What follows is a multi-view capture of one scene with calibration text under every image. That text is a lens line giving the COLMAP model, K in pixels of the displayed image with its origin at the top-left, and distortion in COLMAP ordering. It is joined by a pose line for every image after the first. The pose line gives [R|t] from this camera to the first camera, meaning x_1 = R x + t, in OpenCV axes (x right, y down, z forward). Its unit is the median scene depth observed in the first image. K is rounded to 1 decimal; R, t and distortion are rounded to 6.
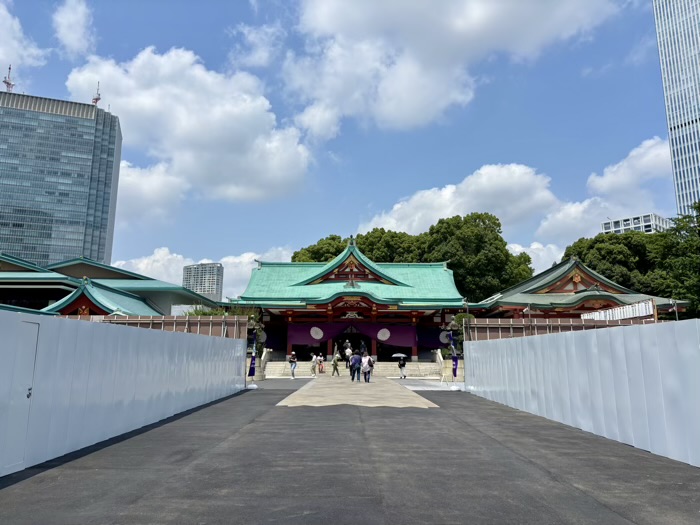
lens RADIAL K [[527.8, 0, 350.7], [0, 527.8, 257.5], [0, 0, 1]] dist [0.044647, -0.002477]
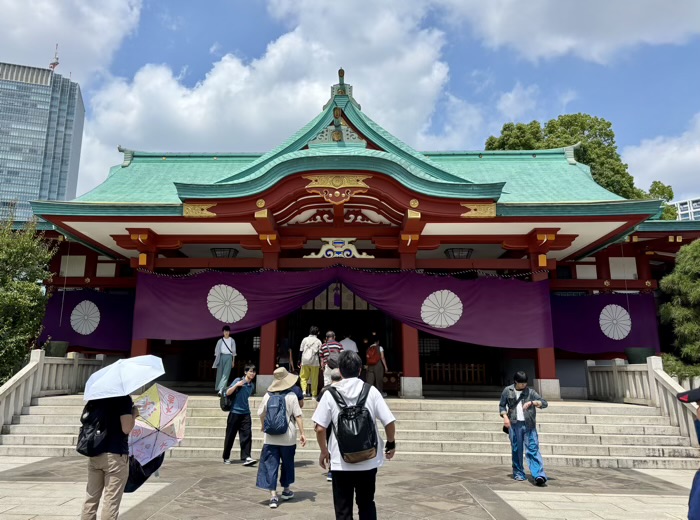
lens RADIAL K [[527.8, 0, 346.2], [0, 527.8, 262.0], [0, 0, 1]] dist [0.044647, -0.002477]
pose [[0.999964, 0.002240, -0.008213, 0.008063], [-0.002268, 0.999992, -0.003431, 0.099975], [0.008205, 0.003449, 0.999960, 0.576498]]
